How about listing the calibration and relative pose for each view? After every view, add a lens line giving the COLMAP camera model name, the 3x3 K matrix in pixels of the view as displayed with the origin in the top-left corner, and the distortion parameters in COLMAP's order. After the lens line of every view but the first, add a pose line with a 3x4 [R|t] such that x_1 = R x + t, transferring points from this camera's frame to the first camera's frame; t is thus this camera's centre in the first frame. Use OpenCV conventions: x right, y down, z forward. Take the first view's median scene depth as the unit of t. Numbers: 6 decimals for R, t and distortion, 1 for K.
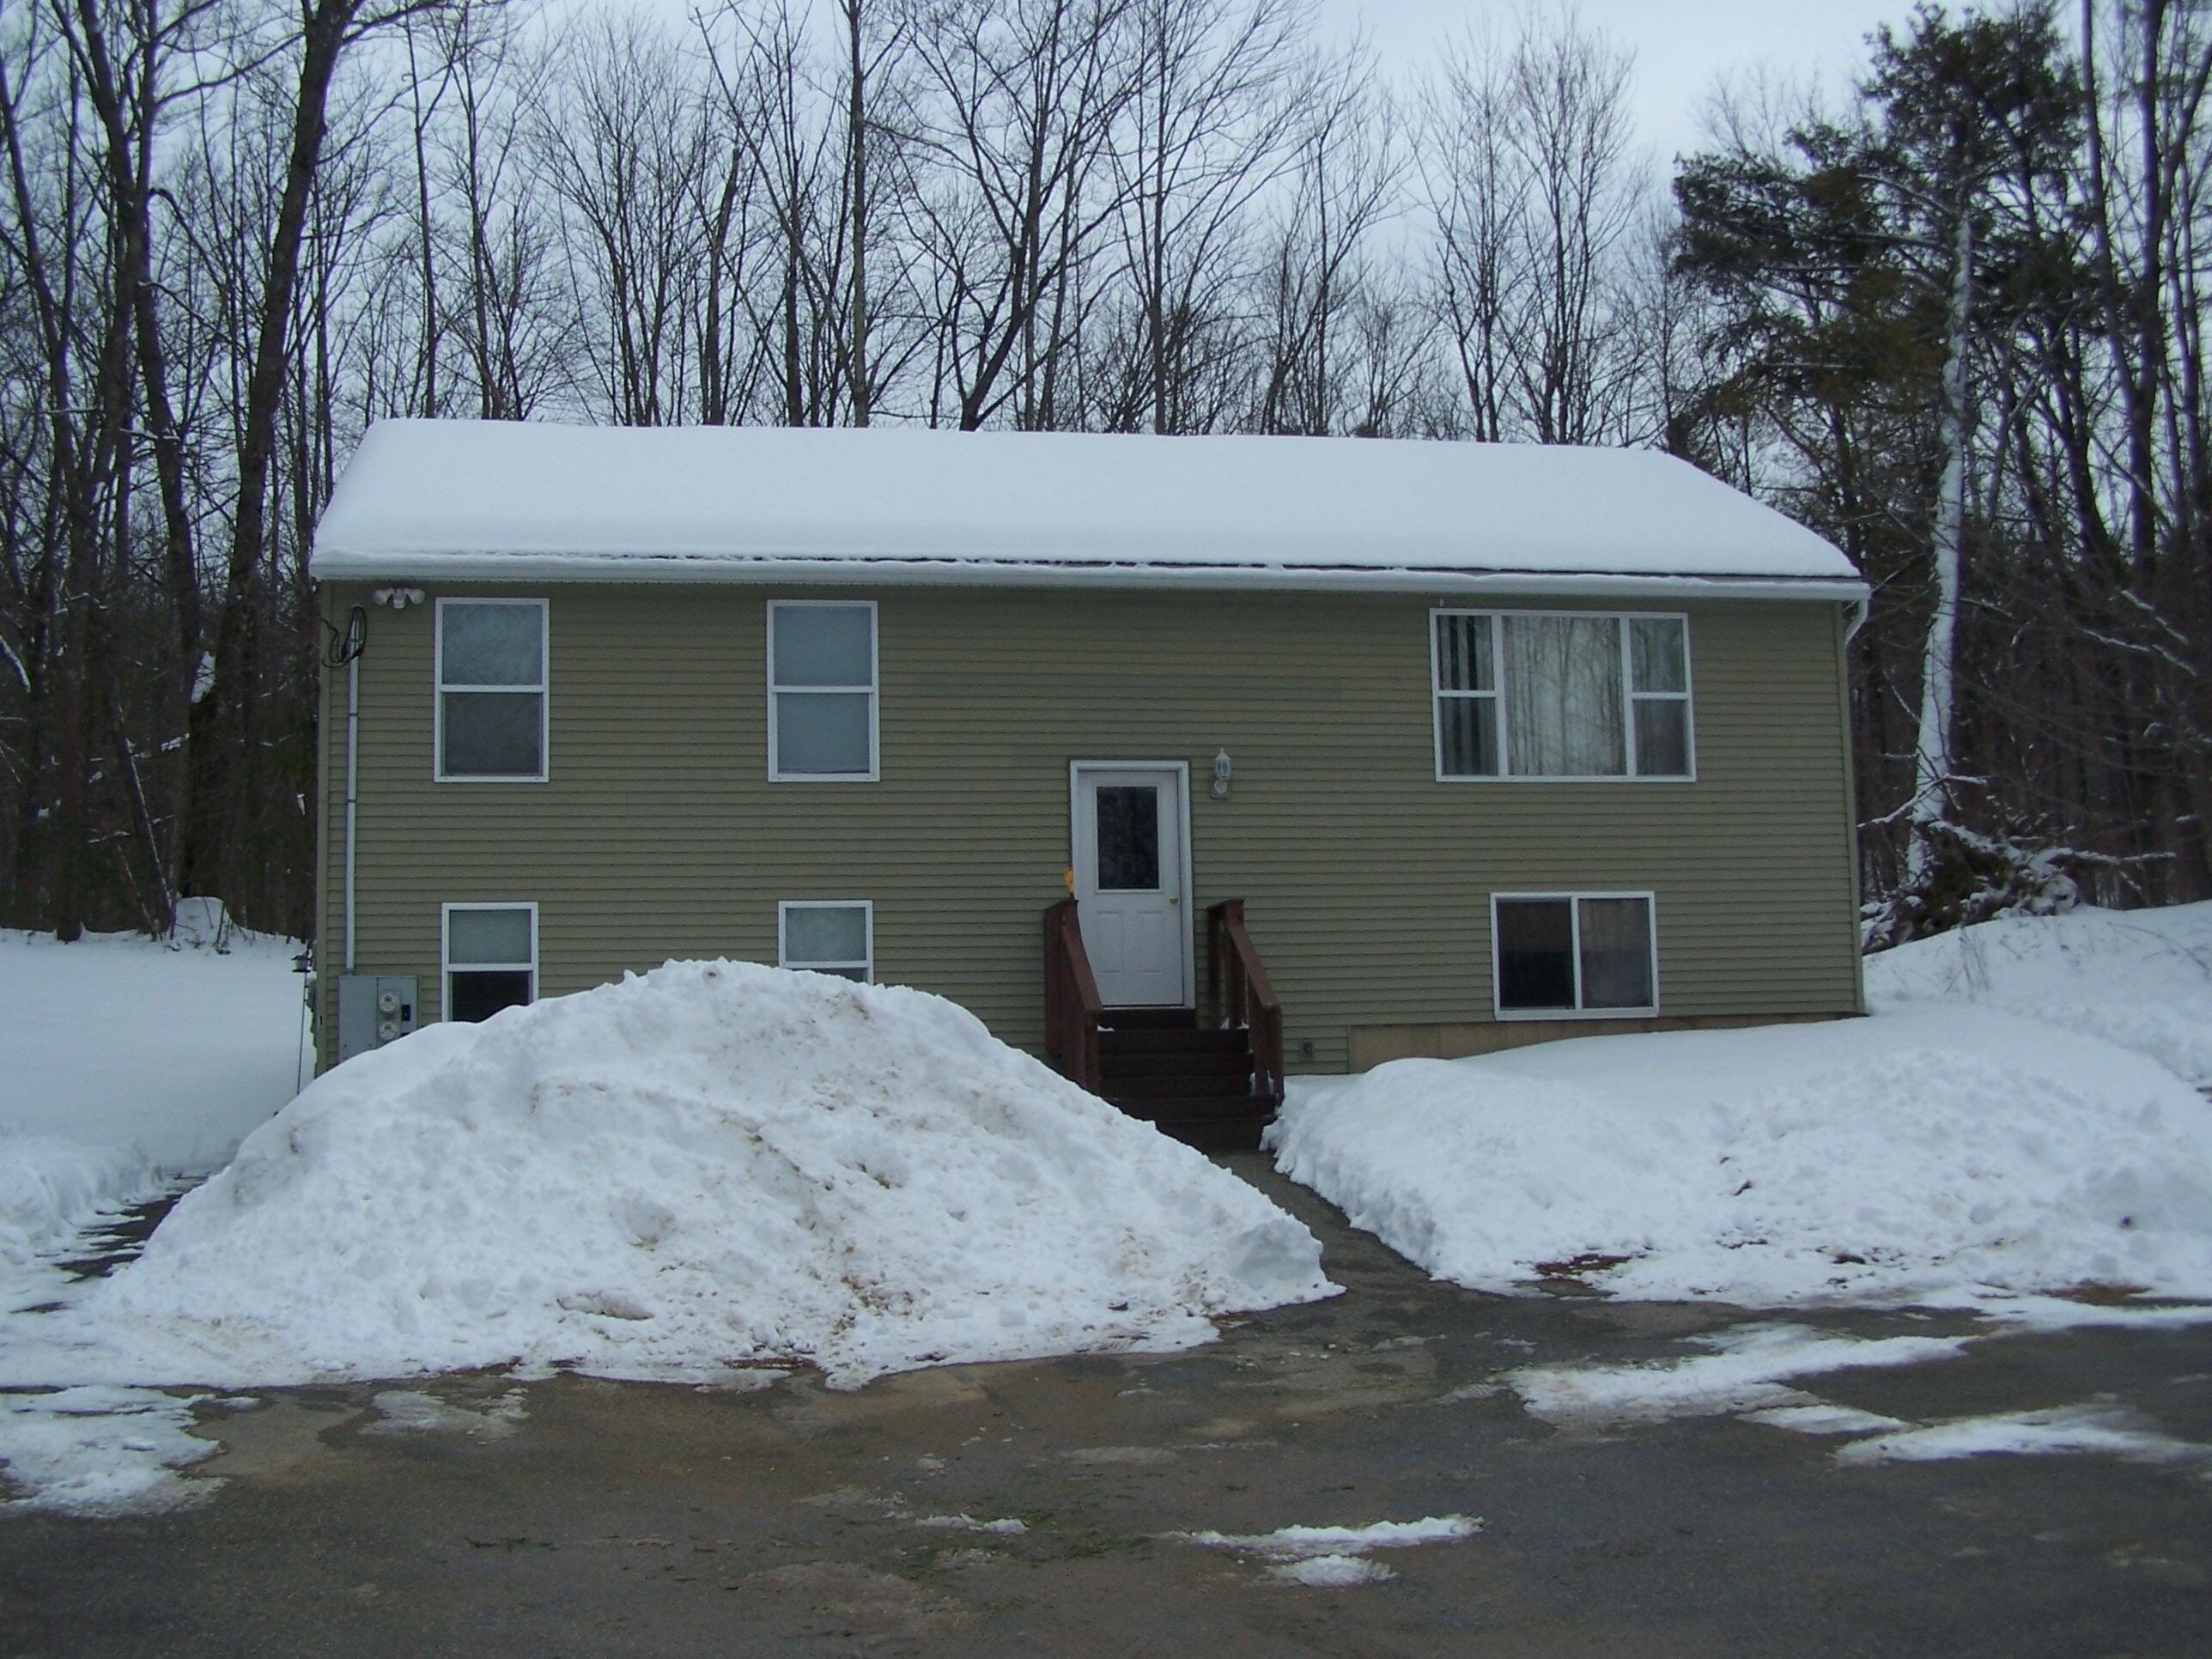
lens RADIAL K [[2527.9, 0, 1106.0], [0, 2527.9, 829.5], [0, 0, 1]] dist [-0.181978, 0.288571]
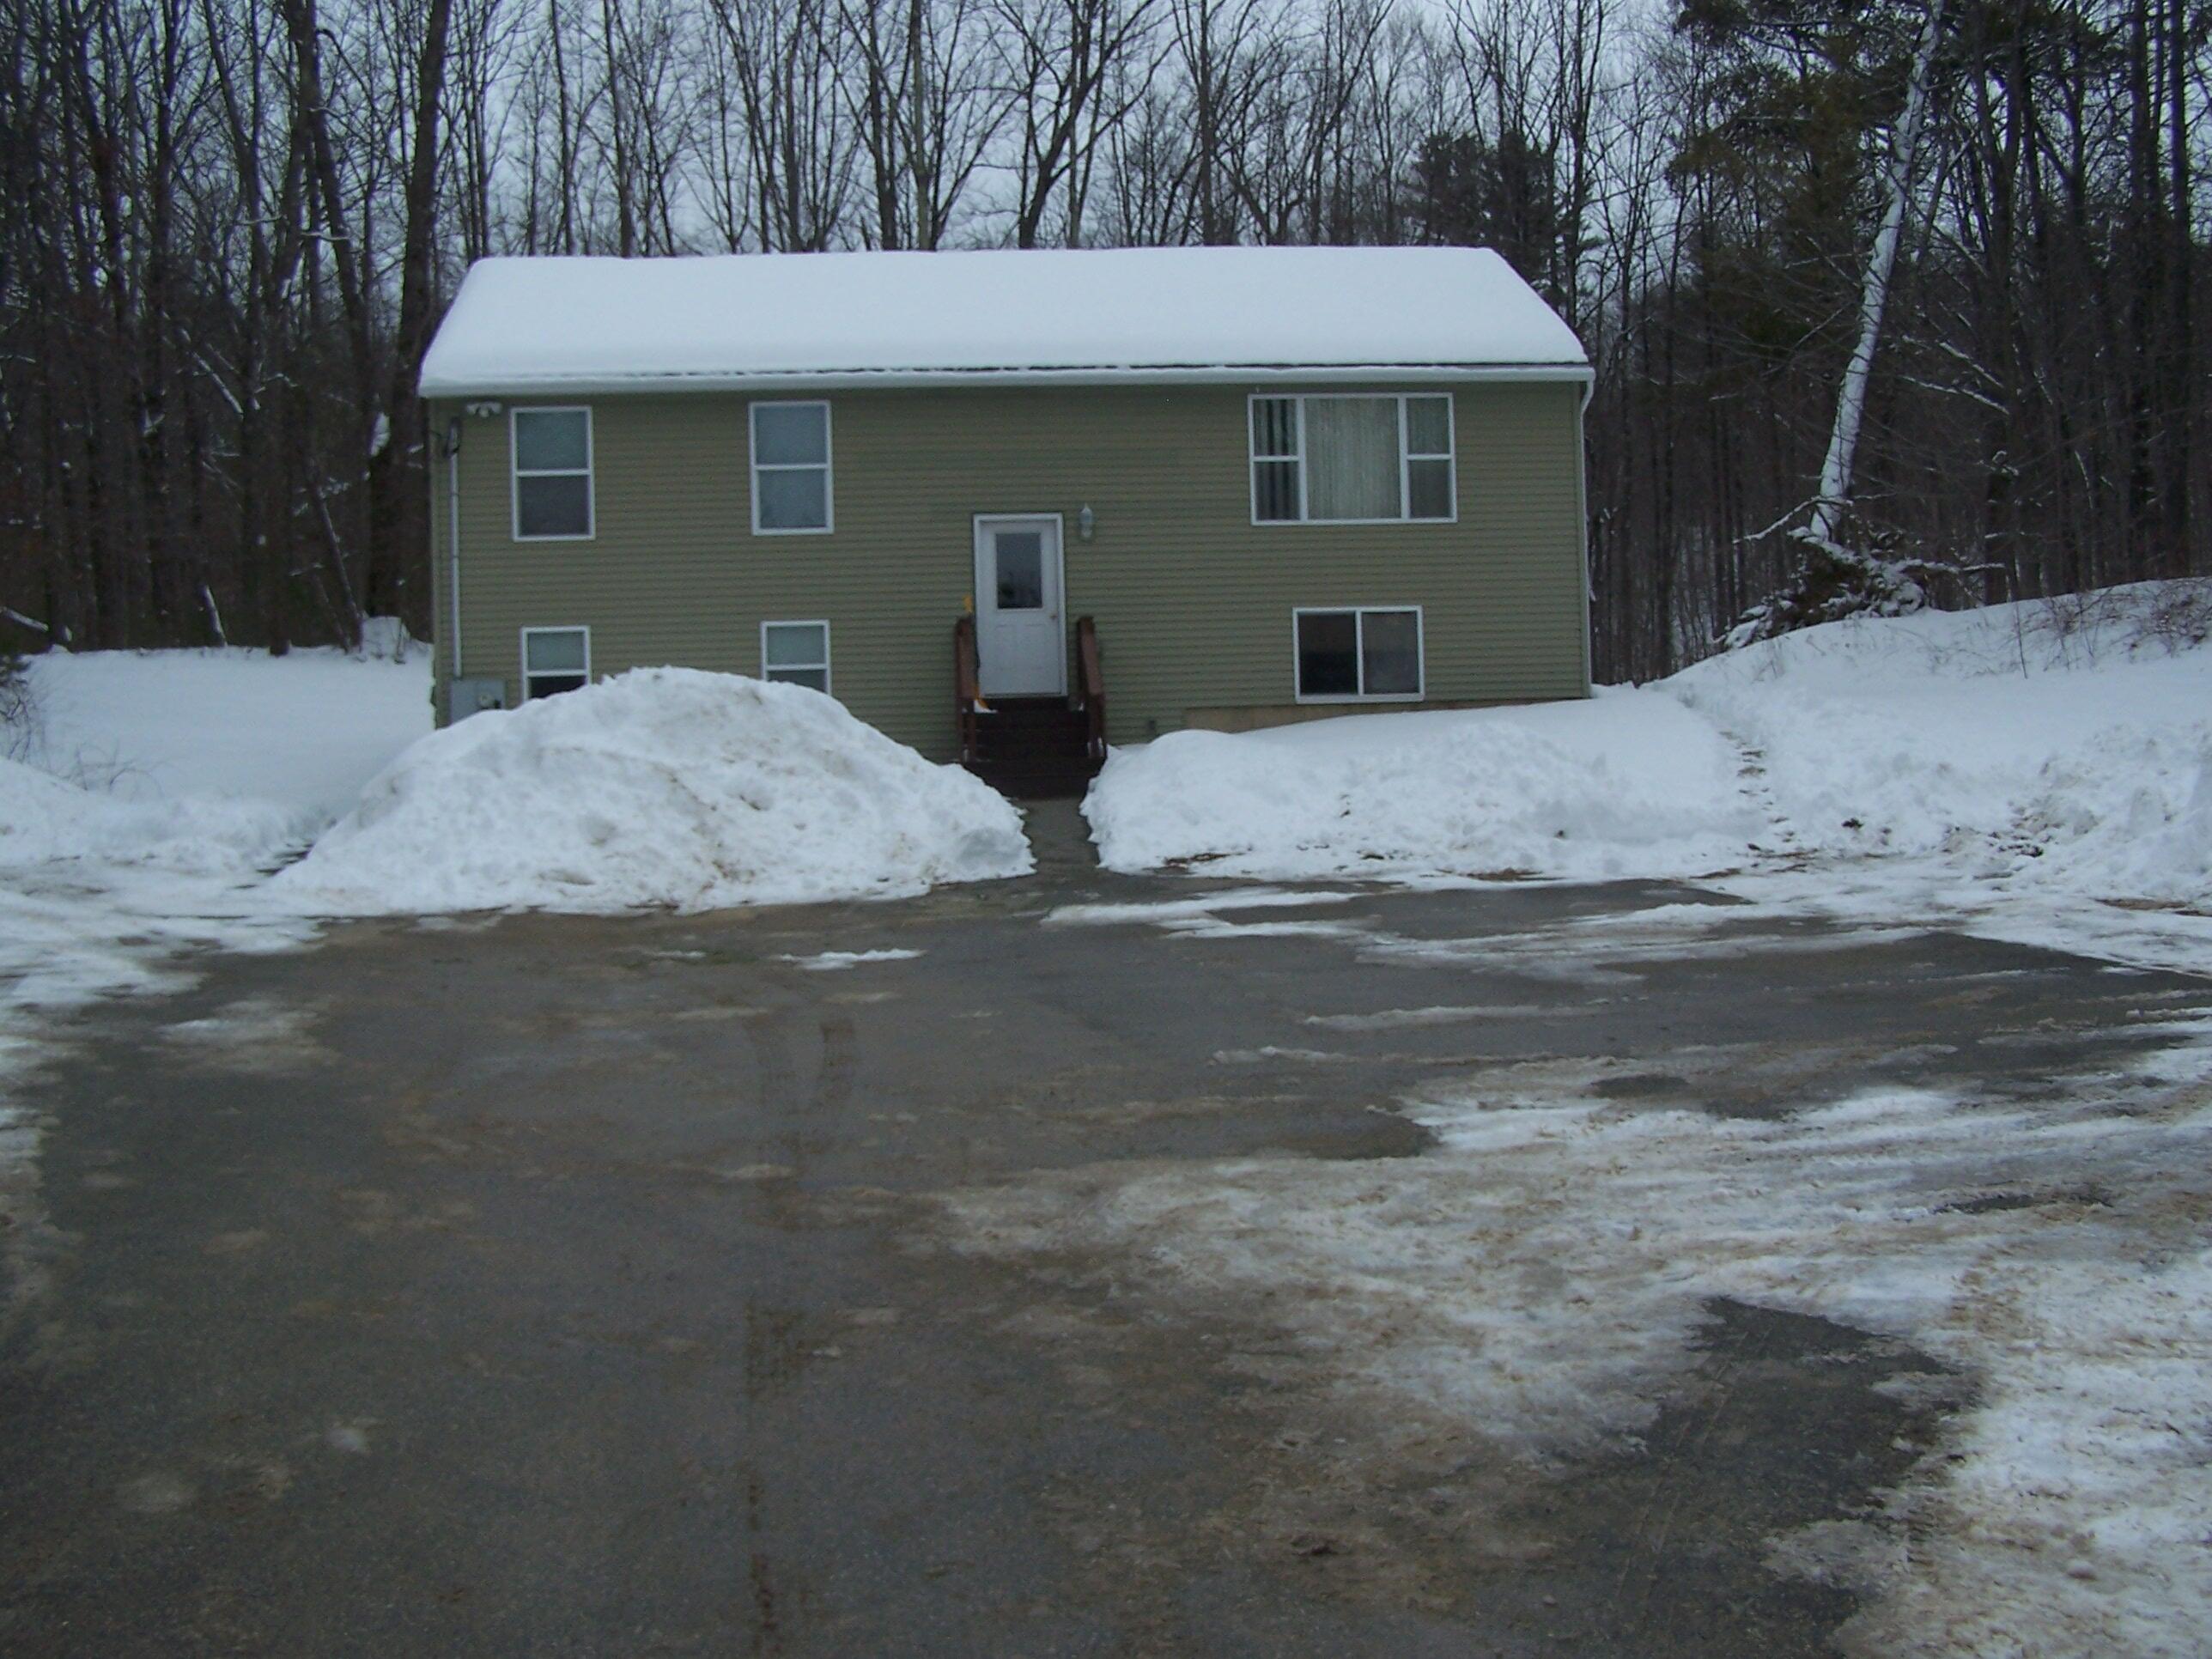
lens RADIAL K [[2527.9, 0, 1106.0], [0, 2527.9, 829.5], [0, 0, 1]] dist [-0.181978, 0.288571]
pose [[0.996226, -0.003805, -0.086719, 0.175129], [0.014333, 0.992536, 0.121105, -0.022631], [0.085611, -0.121891, 0.988844, -0.359738]]
